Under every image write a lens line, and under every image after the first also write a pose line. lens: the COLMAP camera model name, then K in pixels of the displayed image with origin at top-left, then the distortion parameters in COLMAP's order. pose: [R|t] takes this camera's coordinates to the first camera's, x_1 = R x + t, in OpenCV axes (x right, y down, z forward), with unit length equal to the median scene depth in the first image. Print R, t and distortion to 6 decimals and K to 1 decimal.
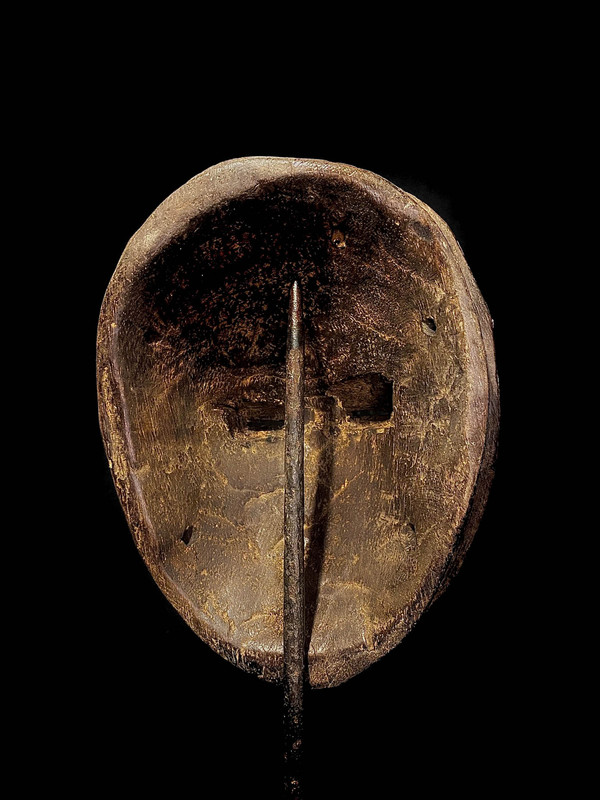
lens RADIAL K [[607.0, 0, 306.1], [0, 607.0, 399.6], [0, 0, 1]] dist [0.178809, -0.544526]
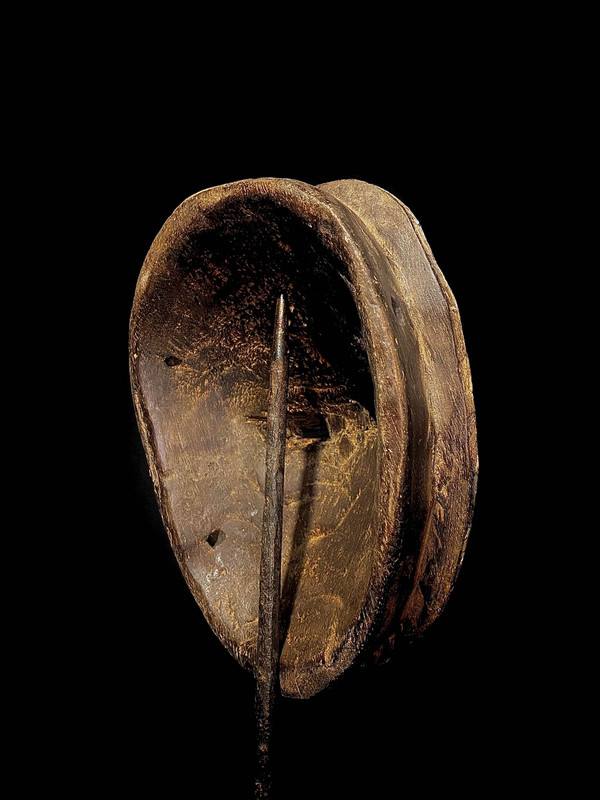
lens RADIAL K [[607.0, 0, 306.1], [0, 607.0, 399.6], [0, 0, 1]] dist [0.178809, -0.544526]
pose [[0.856724, -0.059983, -0.512276, 0.552937], [0.054499, 0.998182, -0.025733, 0.011228], [0.512888, -0.005872, 0.858436, 0.144998]]
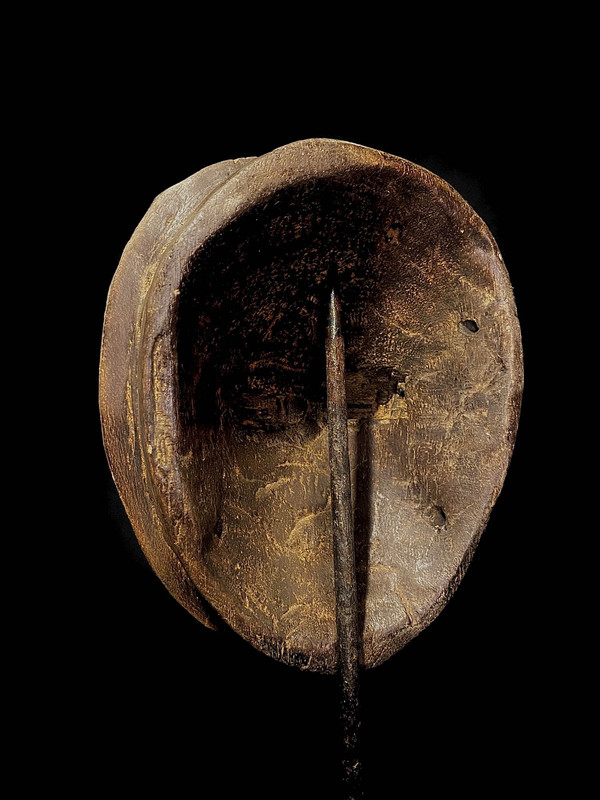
lens RADIAL K [[607.0, 0, 306.1], [0, 607.0, 399.6], [0, 0, 1]] dist [0.178809, -0.544526]
pose [[0.899543, 0.044247, 0.434585, -0.503813], [-0.041261, 0.999015, -0.016308, 0.038938], [-0.434879, -0.003261, 0.900483, 0.115702]]
